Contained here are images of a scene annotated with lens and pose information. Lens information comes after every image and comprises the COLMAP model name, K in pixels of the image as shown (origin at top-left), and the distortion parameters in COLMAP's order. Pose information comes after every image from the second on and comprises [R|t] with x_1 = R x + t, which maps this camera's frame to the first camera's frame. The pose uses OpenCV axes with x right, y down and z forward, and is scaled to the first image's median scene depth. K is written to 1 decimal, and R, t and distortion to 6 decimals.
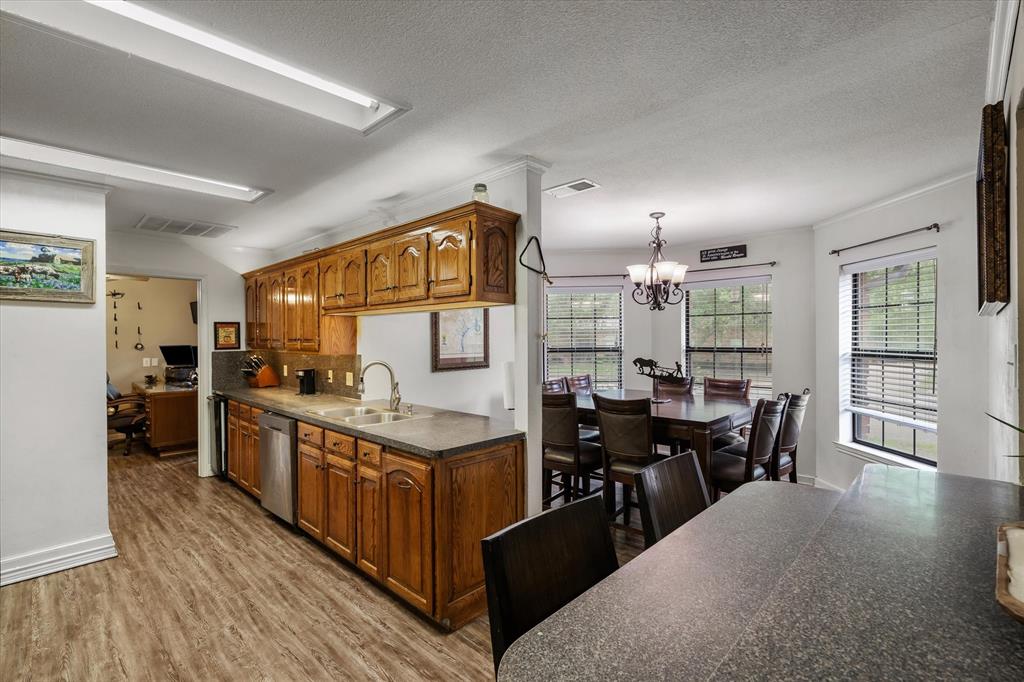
lens RADIAL K [[464.5, 0, 512.0], [0, 464.5, 341.0], [0, 0, 1]] dist [0.000596, -0.000396]
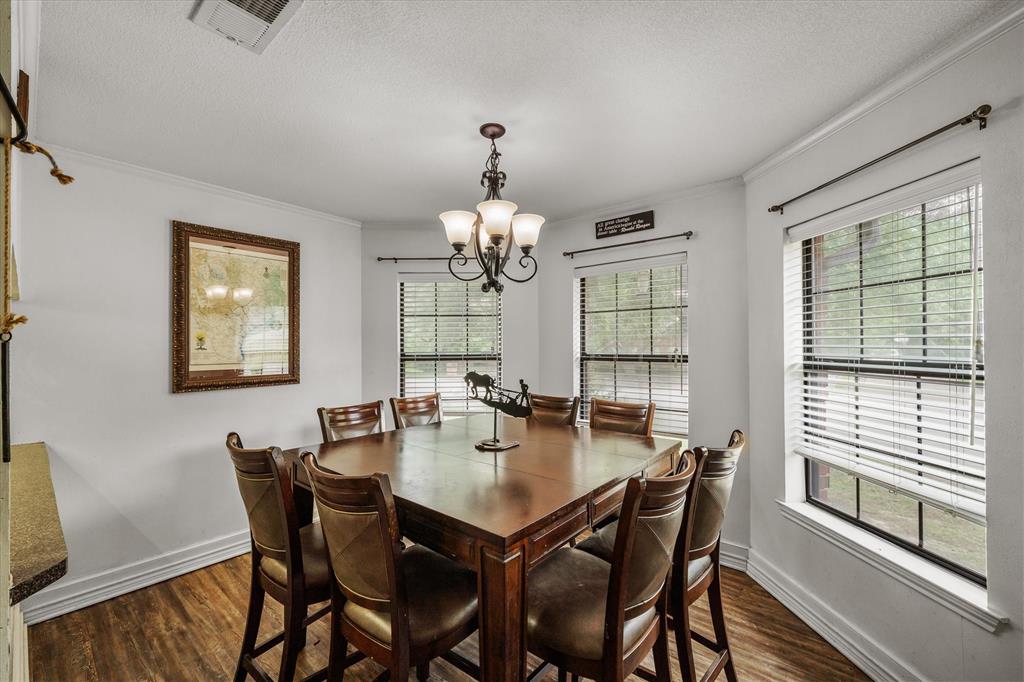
lens RADIAL K [[415.1, 0, 512.0], [0, 415.1, 341.0], [0, 0, 1]] dist [0.000535, 0.000710]
pose [[0.997310, 0.003394, 0.073220, 0.290279], [-0.002153, 0.999853, -0.017019, 0.005287], [-0.073267, 0.016816, 0.997171, 0.459870]]
